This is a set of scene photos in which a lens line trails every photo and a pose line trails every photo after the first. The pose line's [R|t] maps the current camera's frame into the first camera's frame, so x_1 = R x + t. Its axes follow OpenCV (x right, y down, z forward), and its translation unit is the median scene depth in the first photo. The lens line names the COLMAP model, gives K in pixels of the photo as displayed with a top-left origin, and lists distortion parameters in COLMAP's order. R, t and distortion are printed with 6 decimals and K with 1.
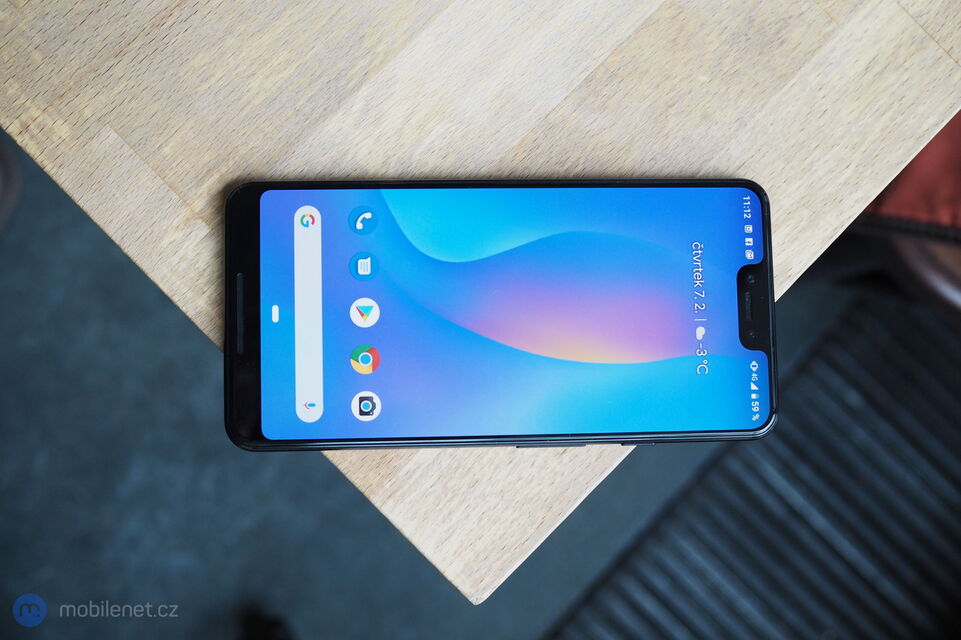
lens RADIAL K [[1387.0, 0, 477.4], [0, 1387.0, 328.8], [0, 0, 1]] dist [-0.120469, 0.163269]
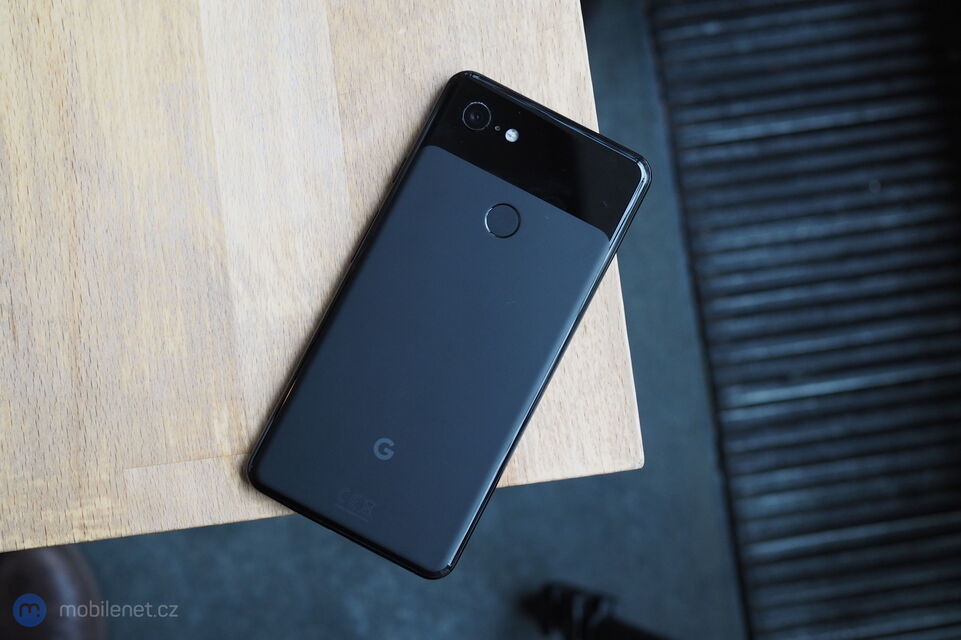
lens RADIAL K [[1387.0, 0, 477.4], [0, 1387.0, 328.8], [0, 0, 1]] dist [-0.120469, 0.163269]
pose [[0.607202, -0.793972, -0.030233, 0.041665], [0.793891, 0.604712, 0.063723, -0.056877], [-0.032312, -0.062695, 0.997510, -0.161128]]
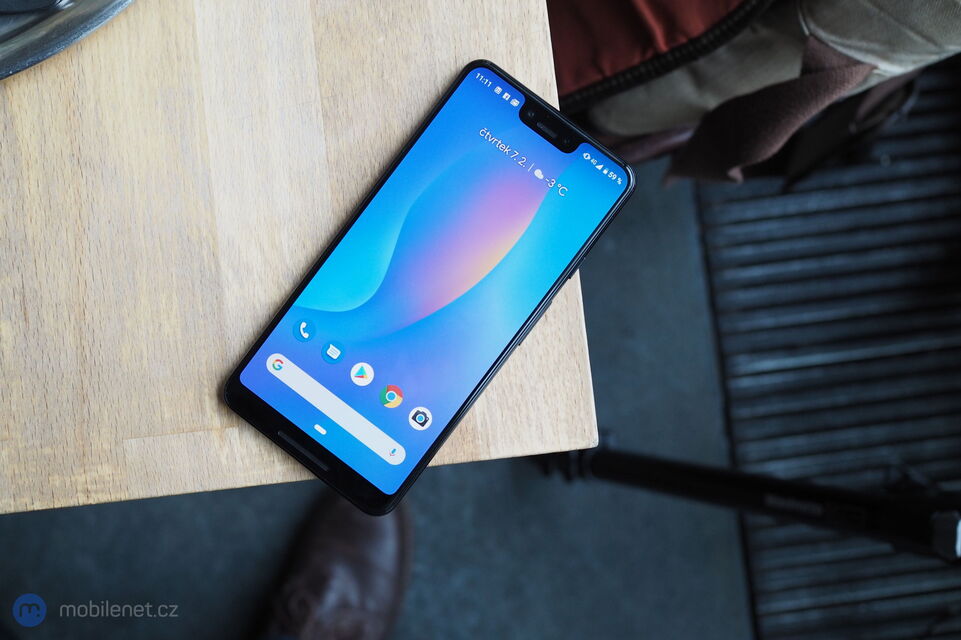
lens RADIAL K [[1387.0, 0, 477.4], [0, 1387.0, 328.8], [0, 0, 1]] dist [-0.120469, 0.163269]
pose [[0.616682, -0.783250, -0.078890, 0.114205], [0.787208, 0.613936, 0.058200, -0.027374], [0.002849, -0.097994, 0.995183, -0.258523]]
